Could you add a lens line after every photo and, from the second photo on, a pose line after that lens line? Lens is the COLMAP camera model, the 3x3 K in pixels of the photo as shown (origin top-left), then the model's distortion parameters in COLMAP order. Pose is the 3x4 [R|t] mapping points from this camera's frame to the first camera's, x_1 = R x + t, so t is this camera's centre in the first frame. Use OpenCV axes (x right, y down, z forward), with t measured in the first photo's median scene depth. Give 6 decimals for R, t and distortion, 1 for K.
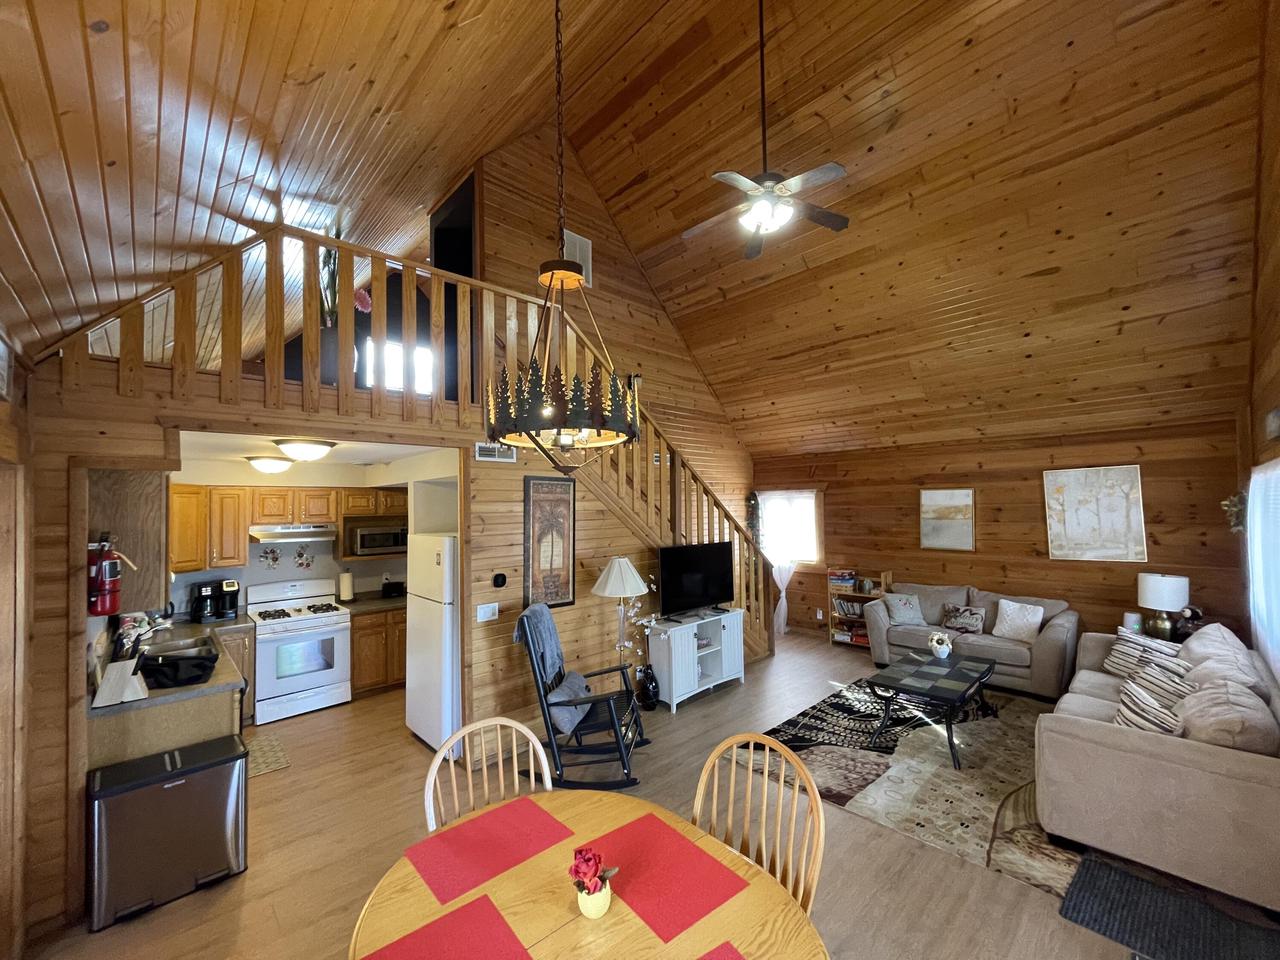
lens RADIAL K [[520.4, 0, 637.5], [0, 520.4, 488.6], [0, 0, 1]] dist [-0.000904, 0.000587]
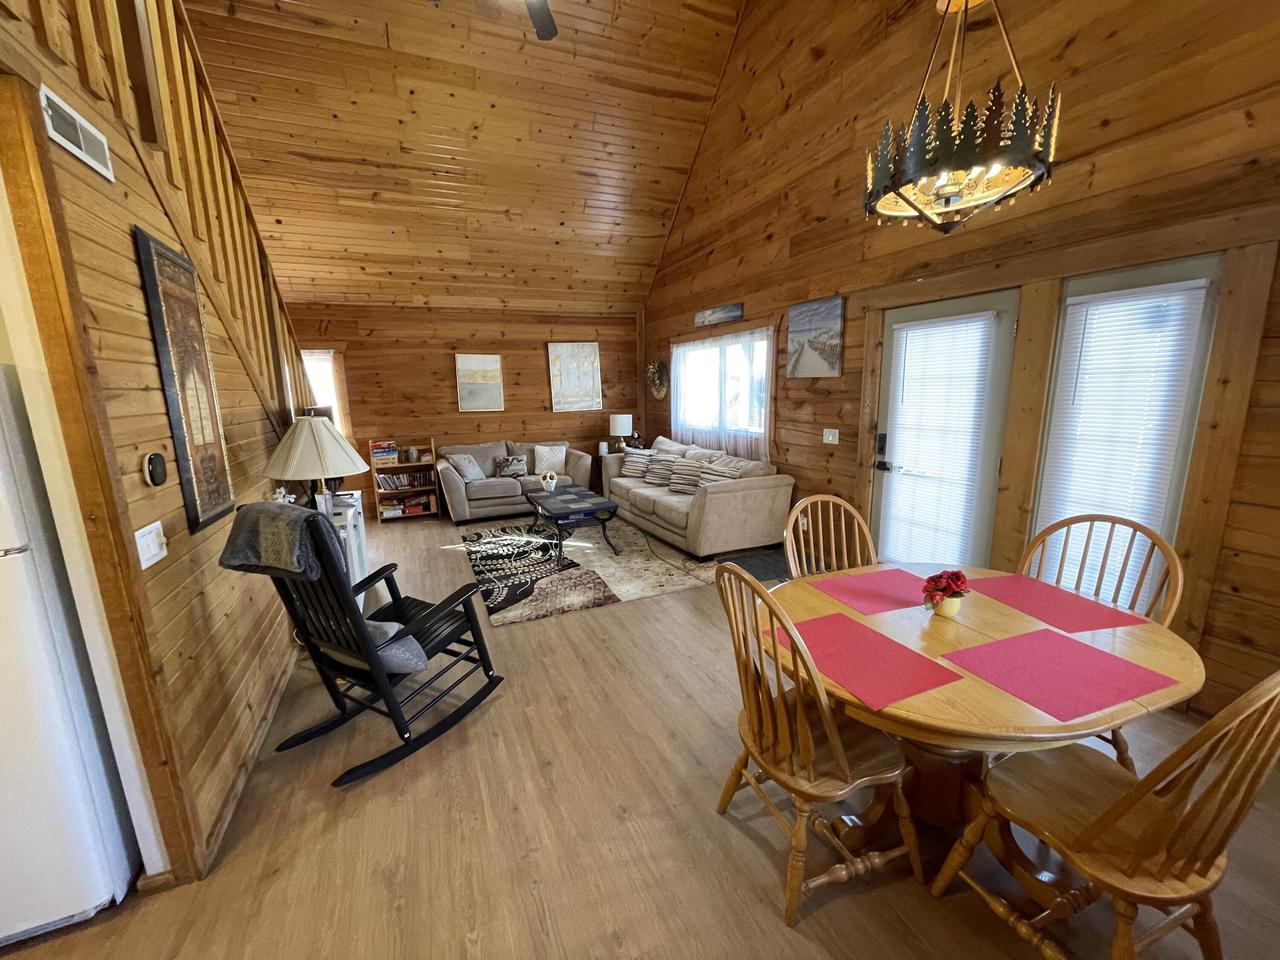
lens RADIAL K [[520.4, 0, 637.5], [0, 520.4, 488.6], [0, 0, 1]] dist [-0.000904, 0.000587]
pose [[0.346321, -0.170919, 0.922414, -0.381262], [-0.012347, 0.982347, 0.186660, 0.076462], [-0.938035, -0.076033, 0.338097, 0.335268]]
